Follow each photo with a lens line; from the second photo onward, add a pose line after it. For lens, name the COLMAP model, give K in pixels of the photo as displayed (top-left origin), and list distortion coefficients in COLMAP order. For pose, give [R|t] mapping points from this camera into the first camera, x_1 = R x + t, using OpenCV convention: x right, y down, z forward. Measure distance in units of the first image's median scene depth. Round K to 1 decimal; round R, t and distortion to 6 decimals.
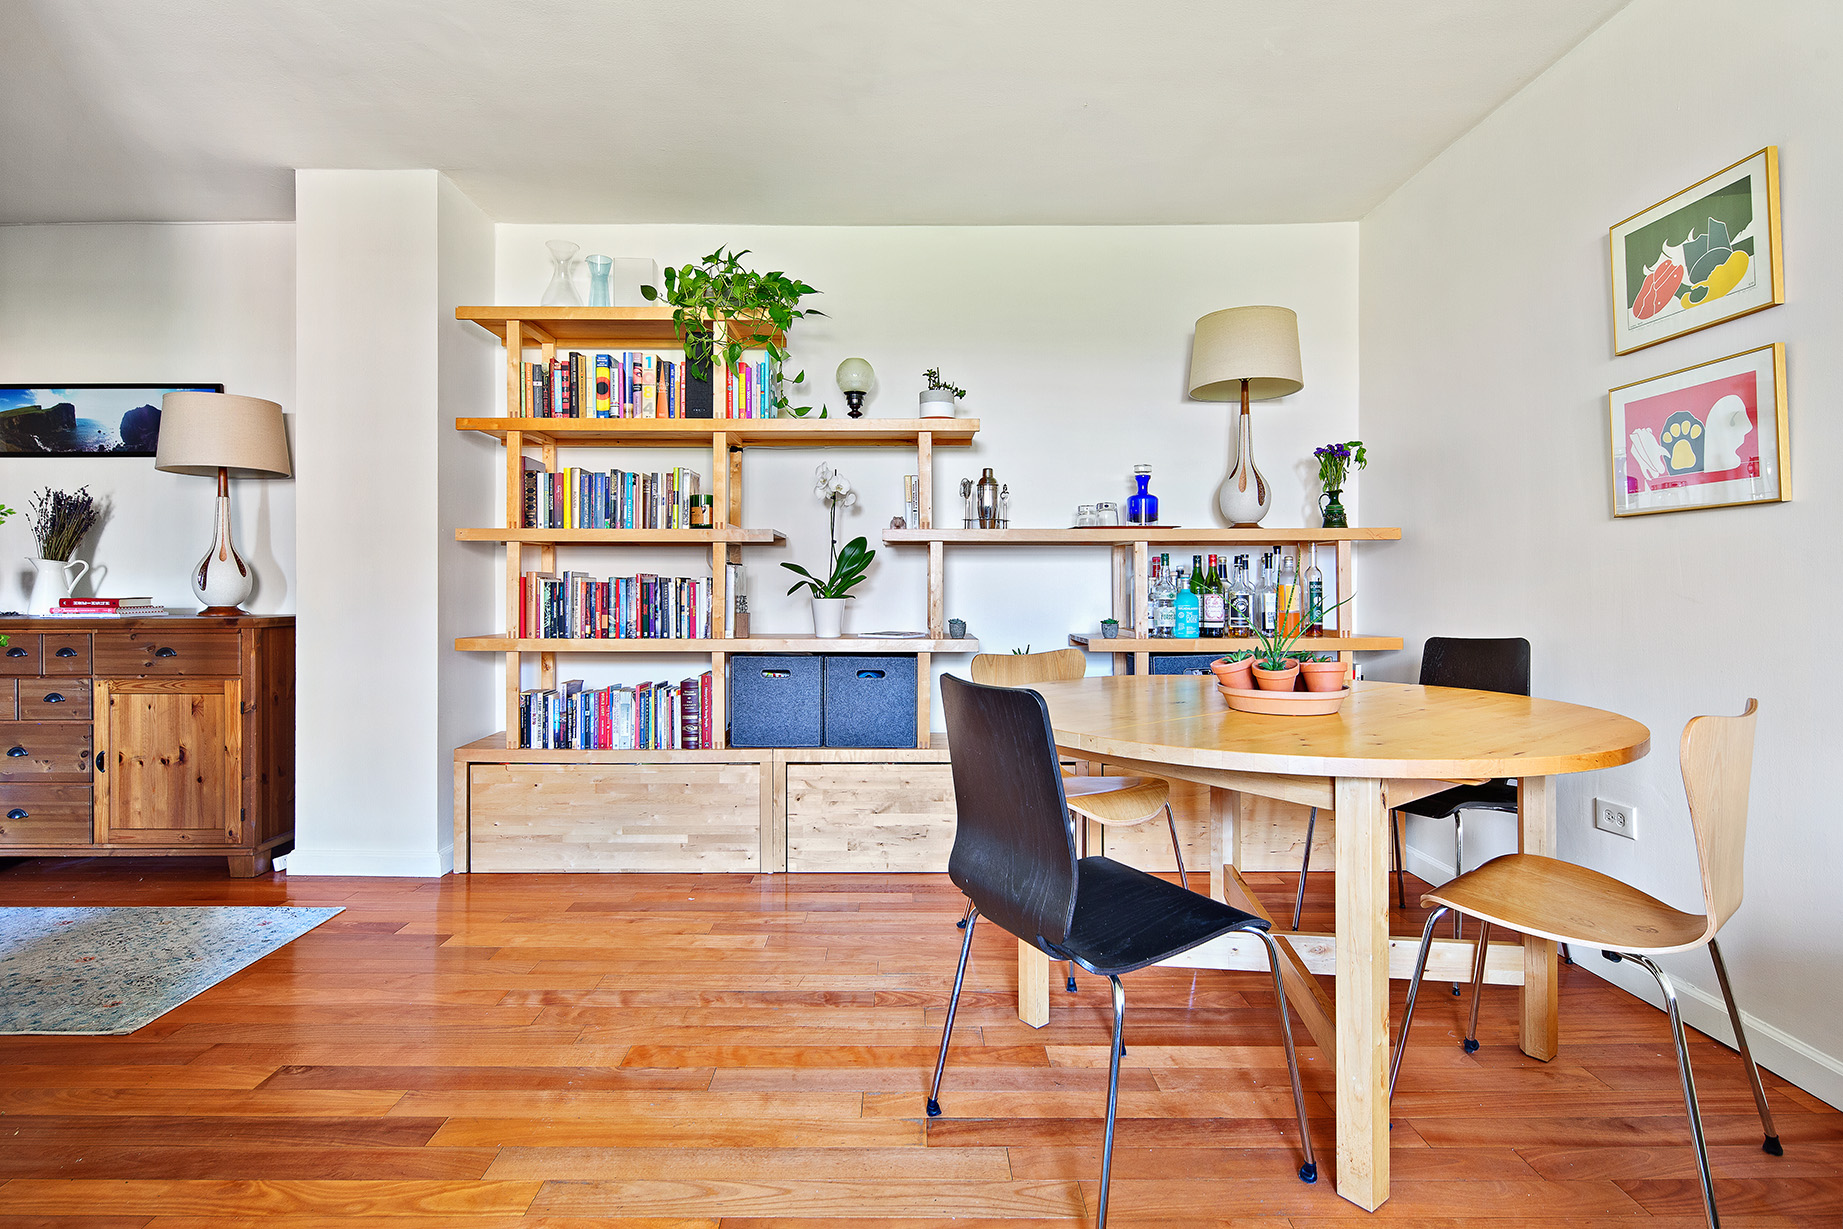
lens RADIAL K [[896.4, 0, 918.2], [0, 896.4, 613.4], [0, 0, 1]] dist [-0.002467, 0.000026]
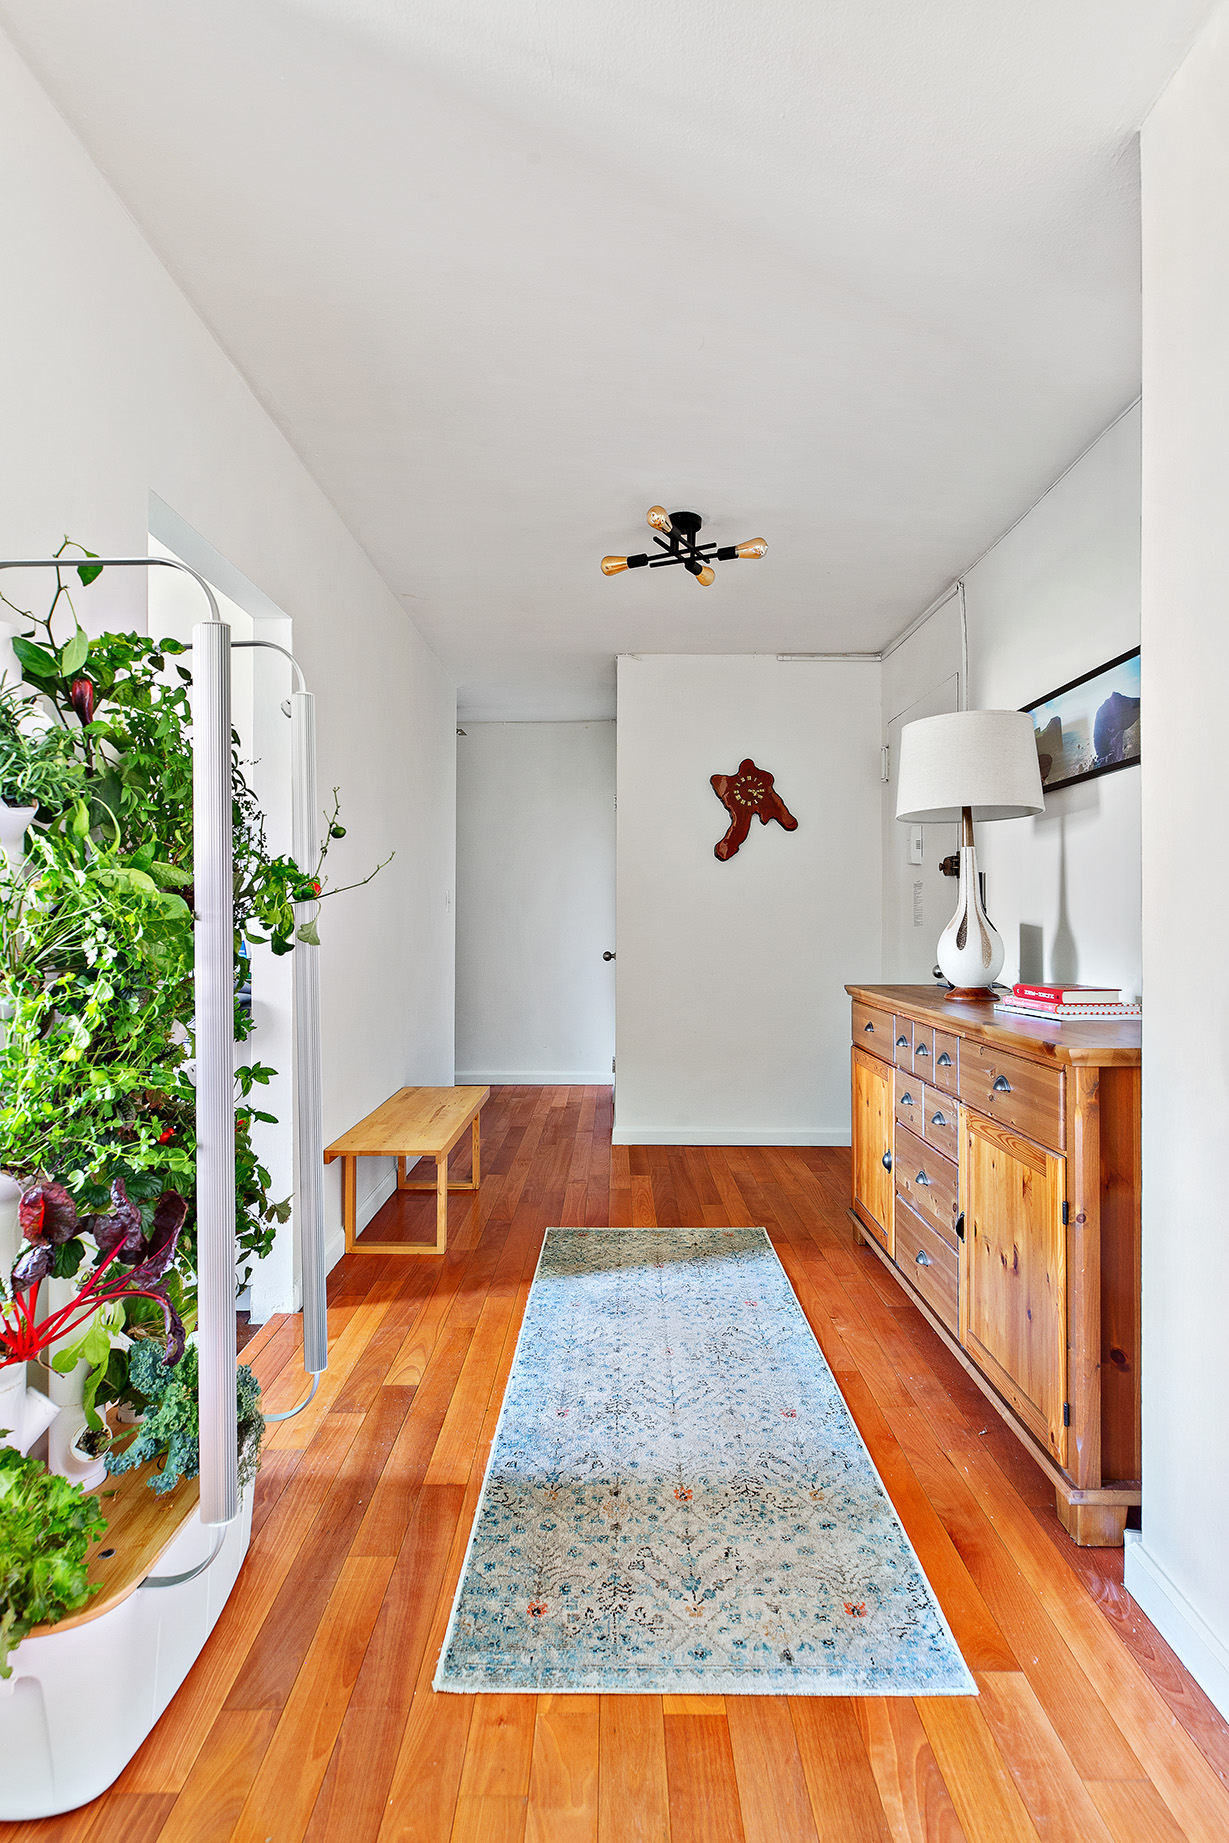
lens RADIAL K [[937.0, 0, 608.0], [0, 937.0, 920.8], [0, 0, 1]] dist [0.001087, 0.000094]
pose [[-0.016864, -0.005428, -0.999843, -0.185278], [-0.033783, 0.999417, -0.004856, -0.061630], [0.999287, 0.033696, -0.017037, 0.937458]]
